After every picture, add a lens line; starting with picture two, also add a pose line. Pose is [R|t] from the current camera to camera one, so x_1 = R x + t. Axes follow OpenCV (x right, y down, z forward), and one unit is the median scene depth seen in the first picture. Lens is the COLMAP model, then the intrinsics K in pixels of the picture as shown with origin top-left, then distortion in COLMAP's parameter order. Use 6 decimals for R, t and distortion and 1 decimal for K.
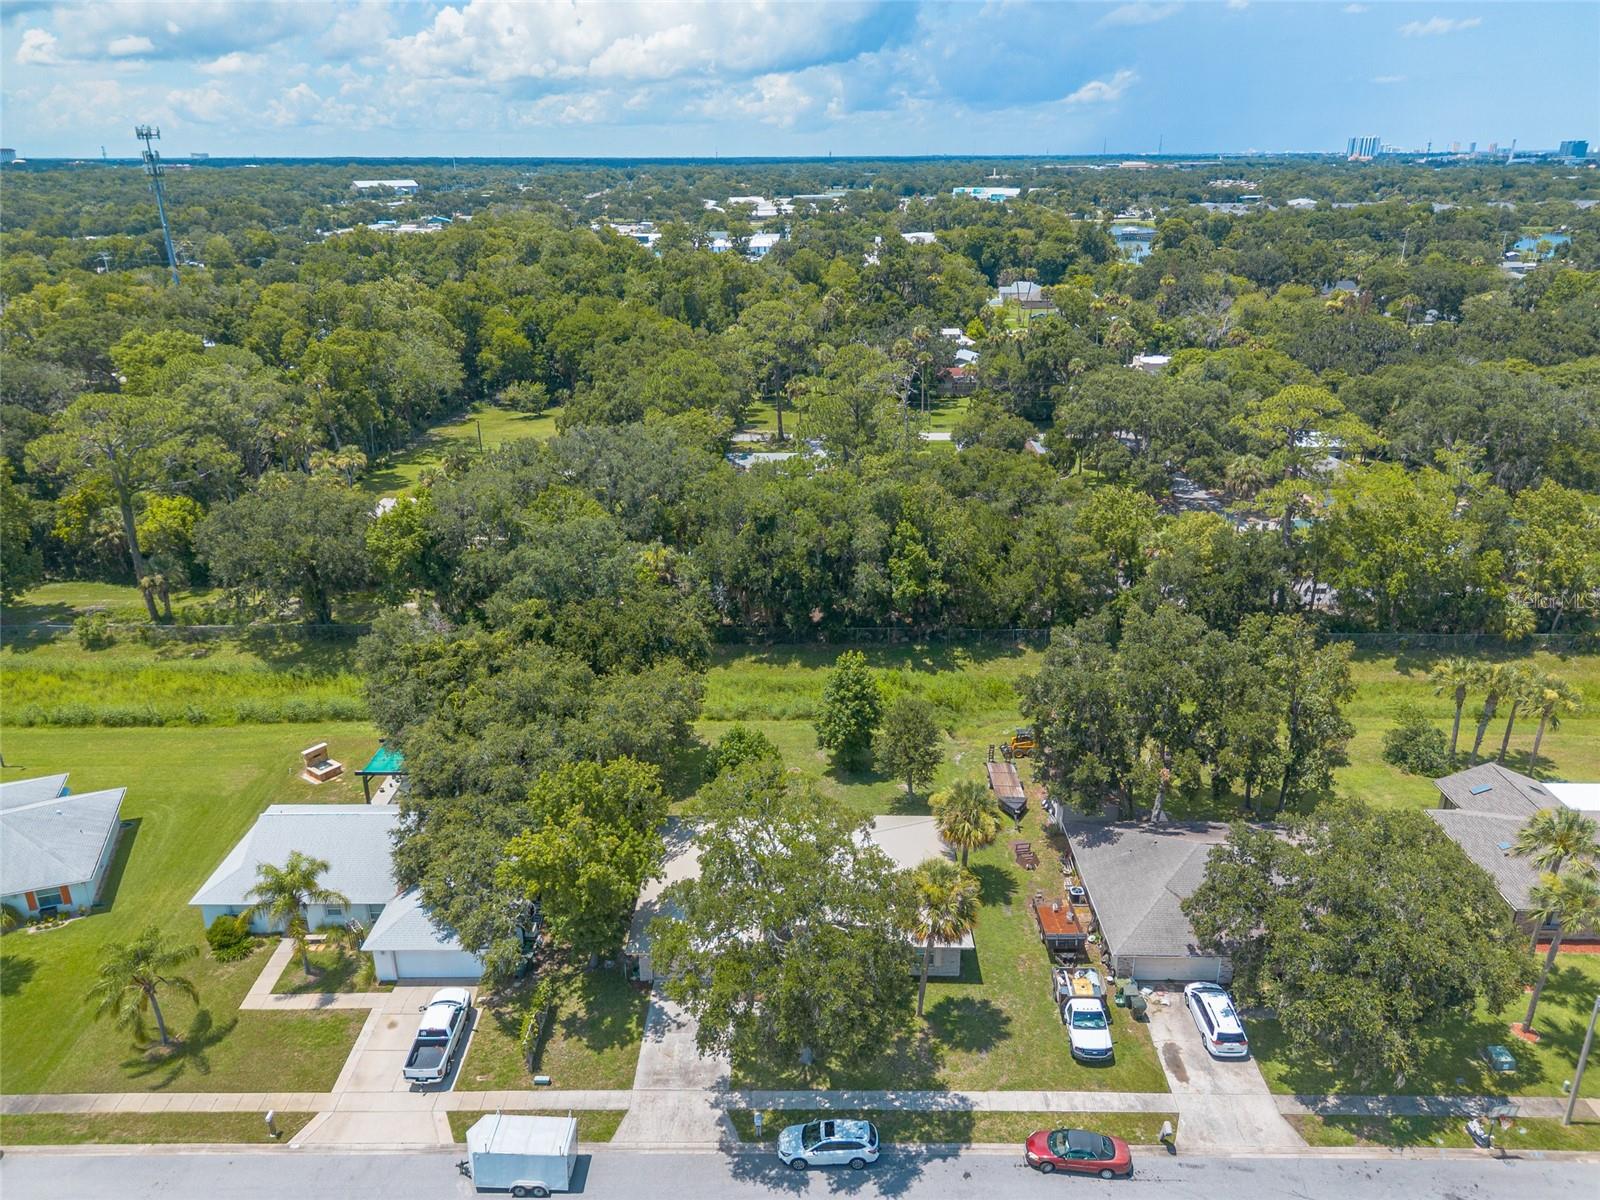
lens RADIAL K [[1135.2, 0, 800.0], [0, 1135.2, 600.0], [0, 0, 1]] dist [0.070713, -0.070101]
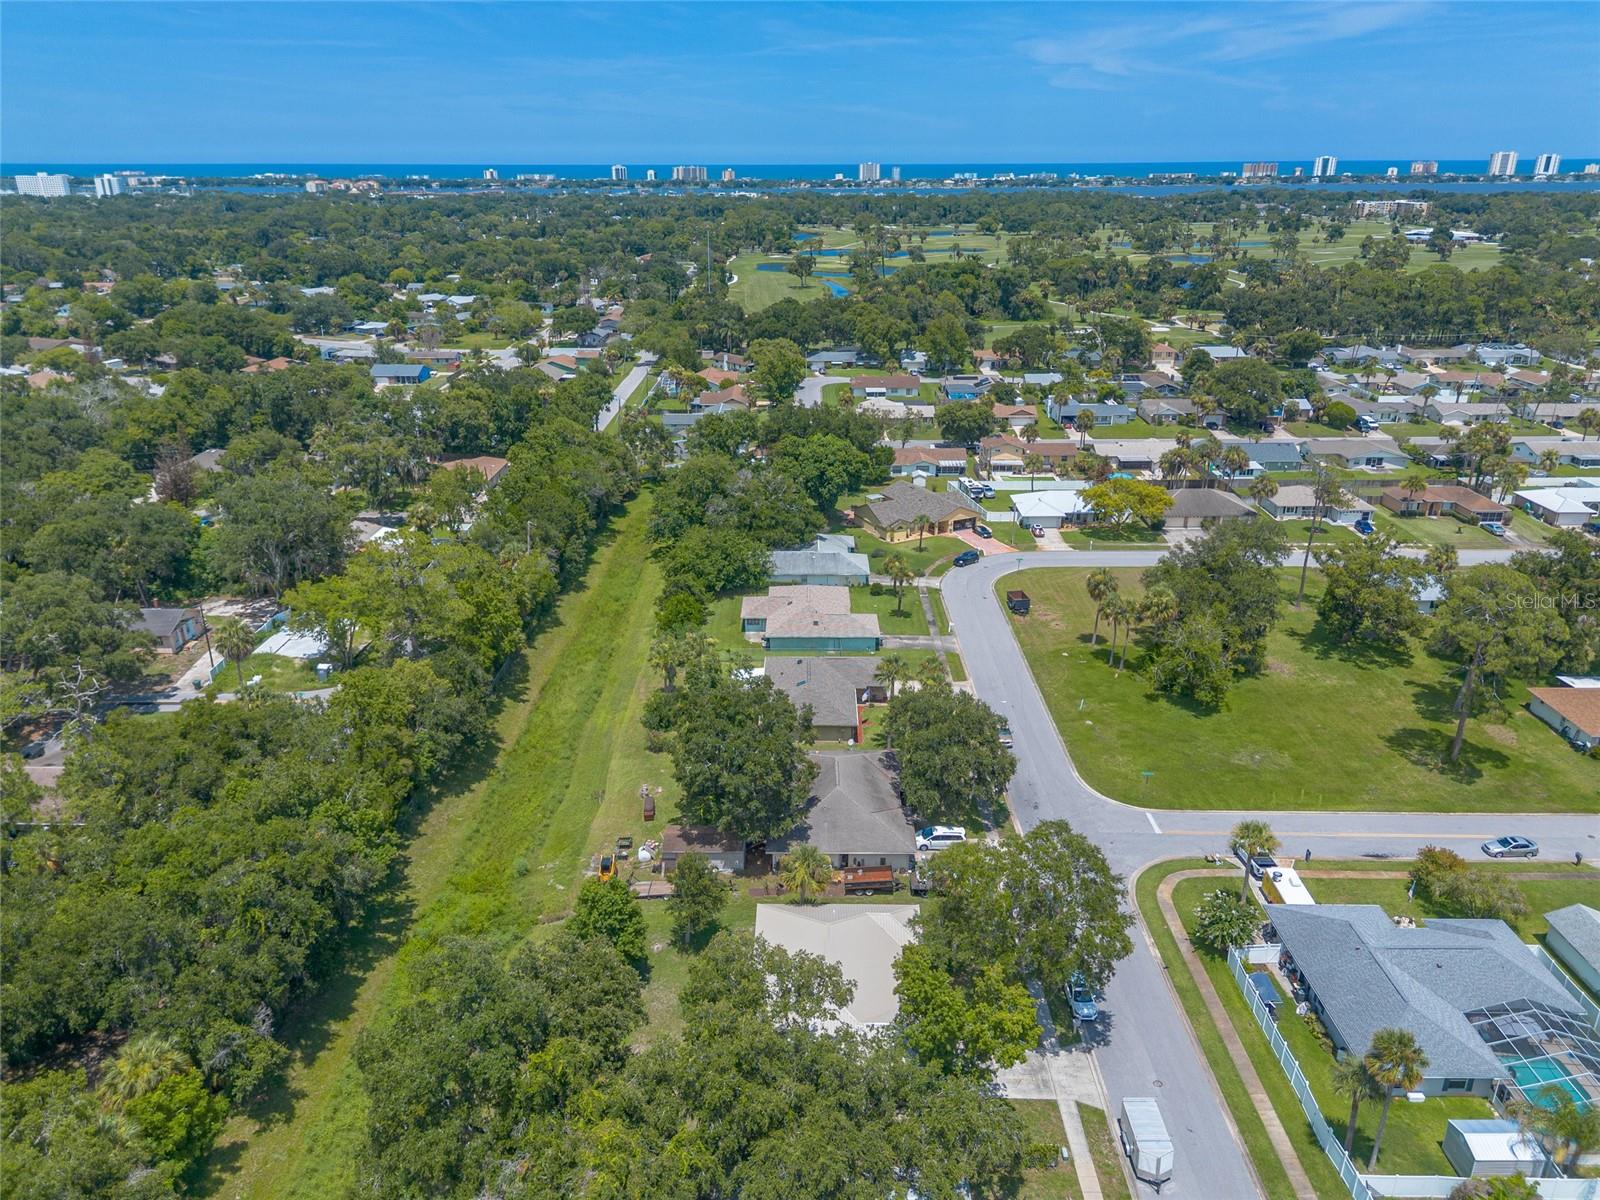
lens RADIAL K [[1135.2, 0, 800.0], [0, 1135.2, 600.0], [0, 0, 1]] dist [0.070713, -0.070101]
pose [[-0.004803, -0.349555, 0.936903, -1.129185], [0.363385, 0.872254, 0.327298, -0.599173], [-0.931627, 0.342028, 0.122834, 0.851164]]
